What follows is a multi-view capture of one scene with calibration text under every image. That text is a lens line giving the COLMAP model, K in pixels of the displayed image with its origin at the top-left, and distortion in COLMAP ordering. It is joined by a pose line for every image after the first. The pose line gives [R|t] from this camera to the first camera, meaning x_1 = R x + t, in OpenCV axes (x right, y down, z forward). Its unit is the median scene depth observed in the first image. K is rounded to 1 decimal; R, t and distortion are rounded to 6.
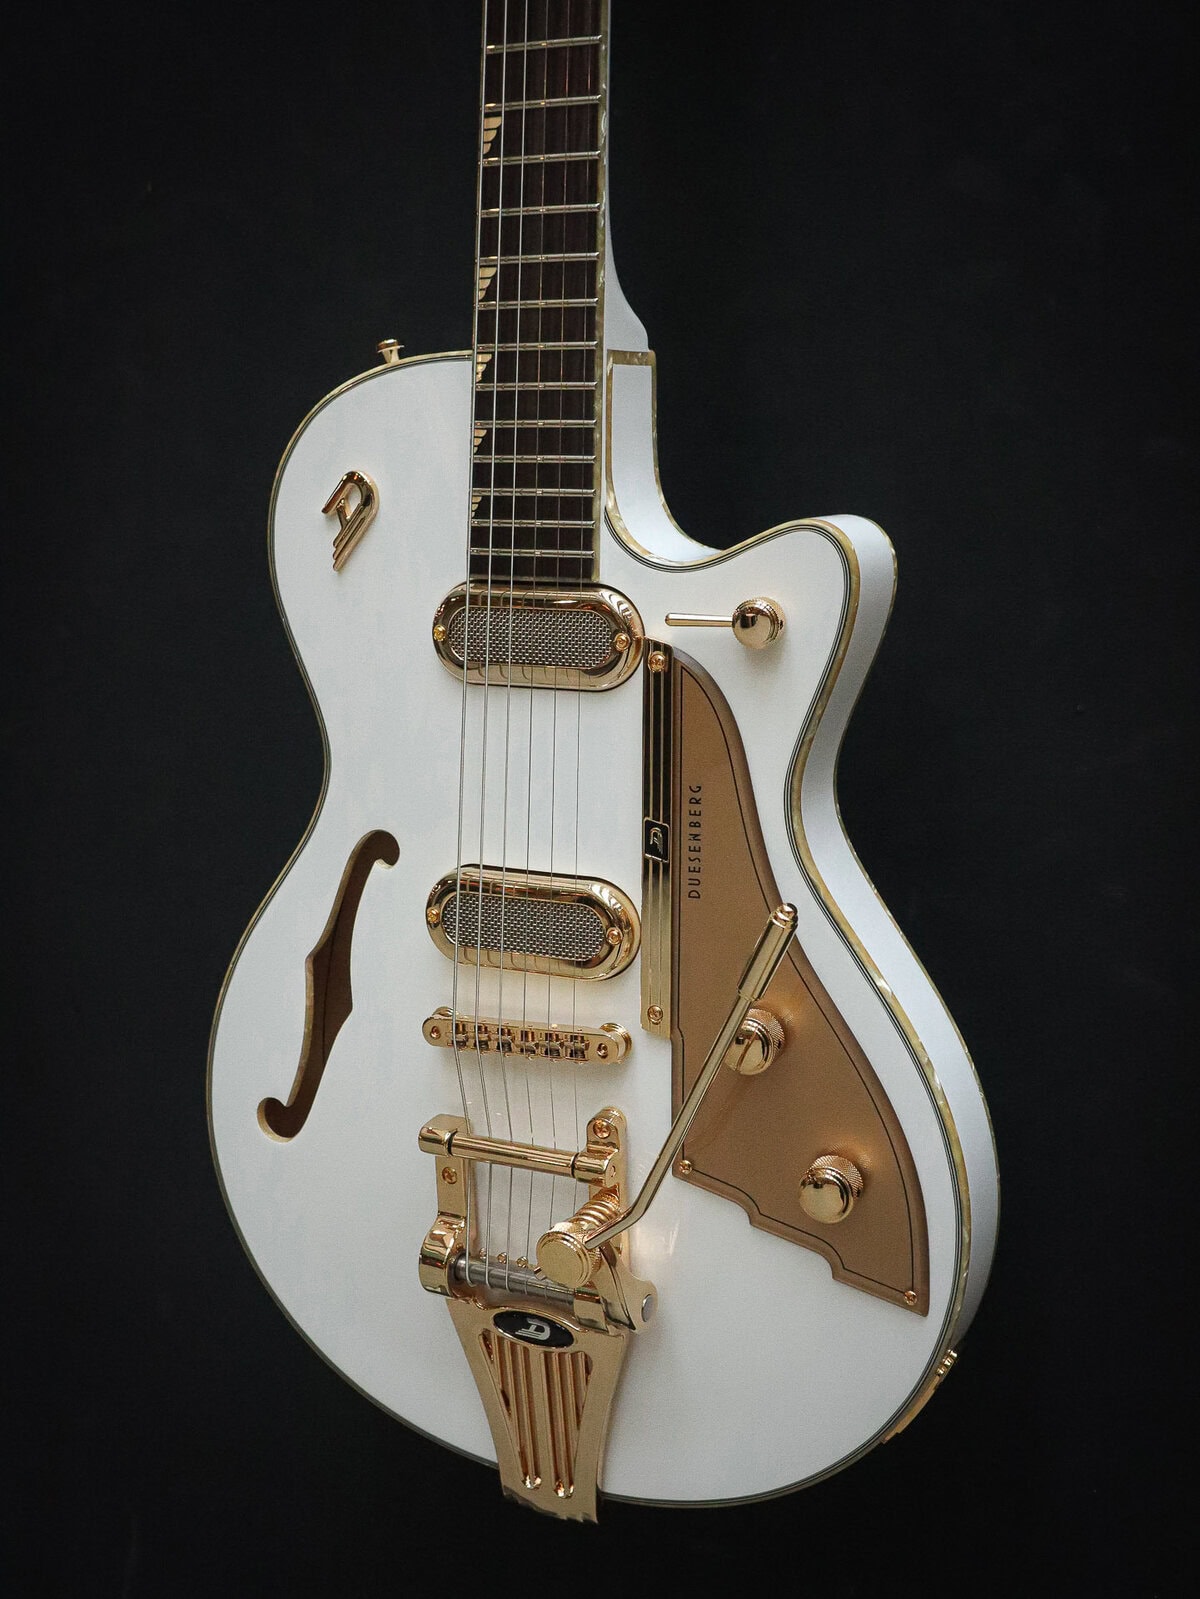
lens RADIAL K [[2022.8, 0, 600.0], [0, 2022.8, 799.5], [0, 0, 1]] dist [0.008206, 0.014939]
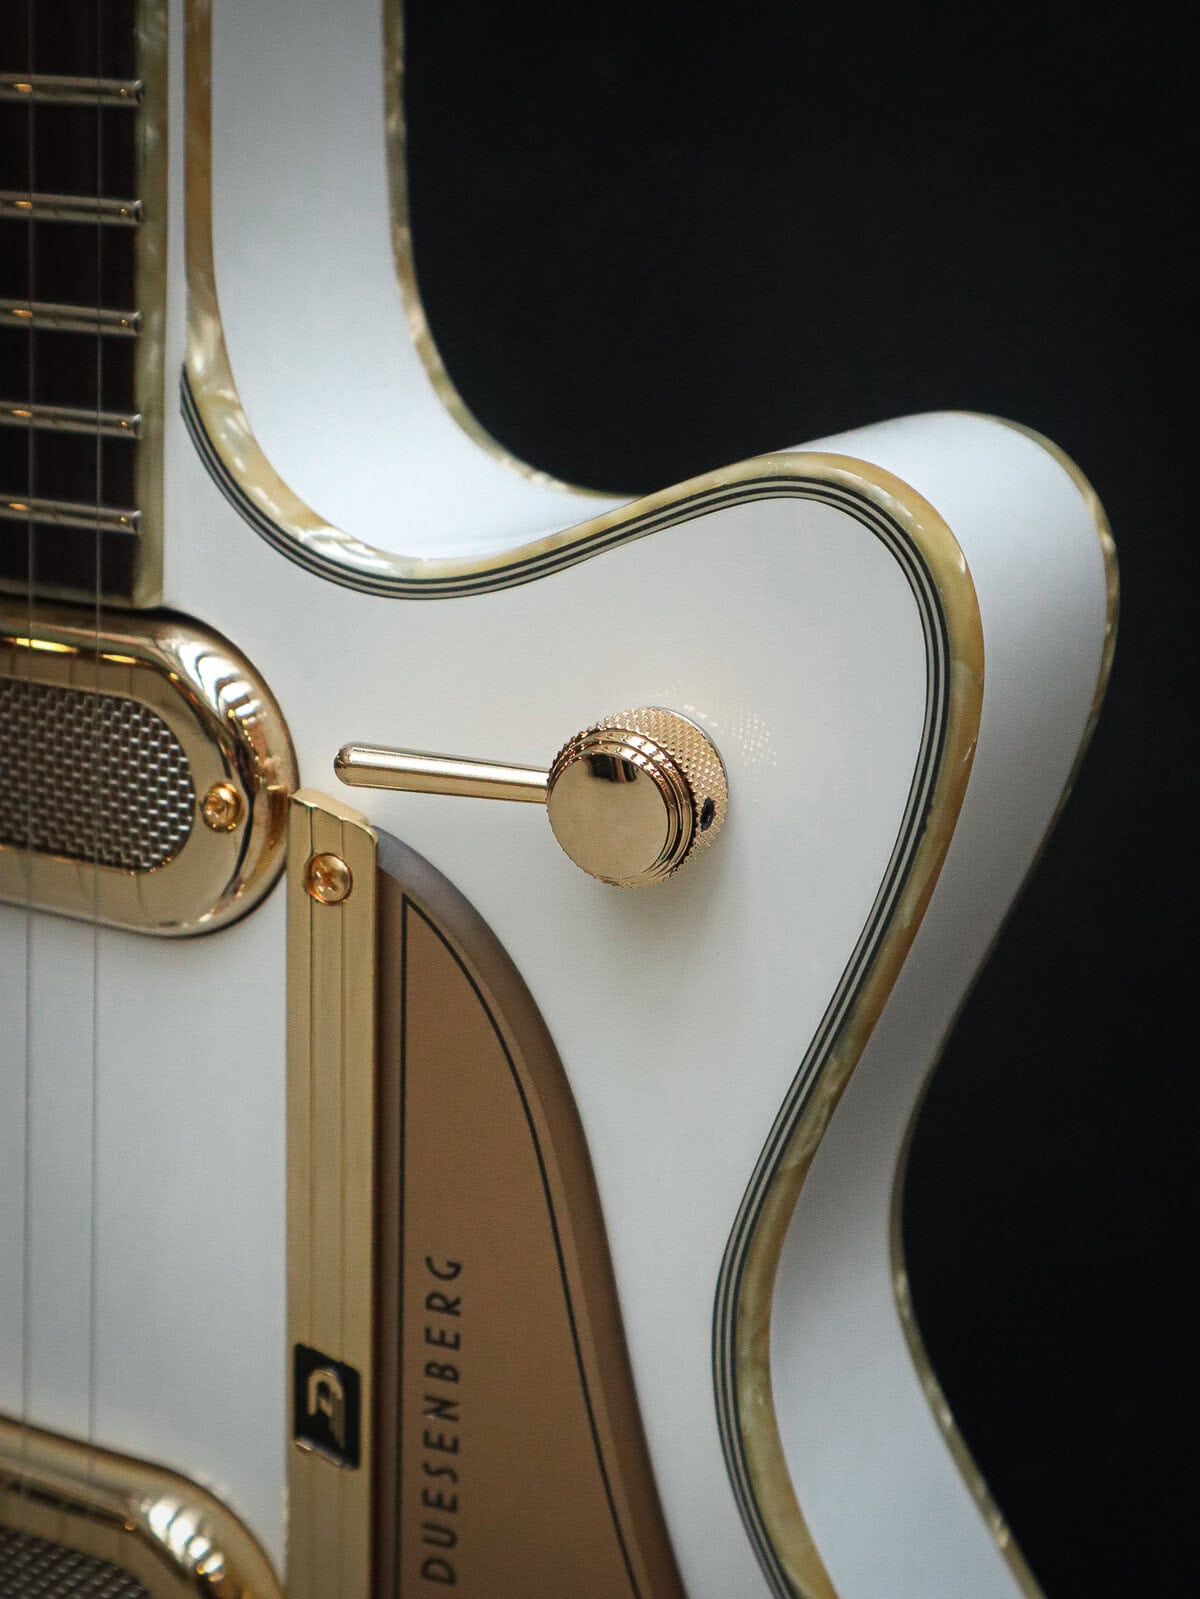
lens RADIAL K [[2638.8, 0, 600.0], [0, 2638.8, 799.5], [0, 0, 1]] dist [0.013822, 0.055991]
pose [[0.998071, 0.040229, -0.047282, 0.088718], [-0.035480, 0.994621, 0.097310, -0.120678], [0.050942, -0.095445, 0.994130, 0.595241]]
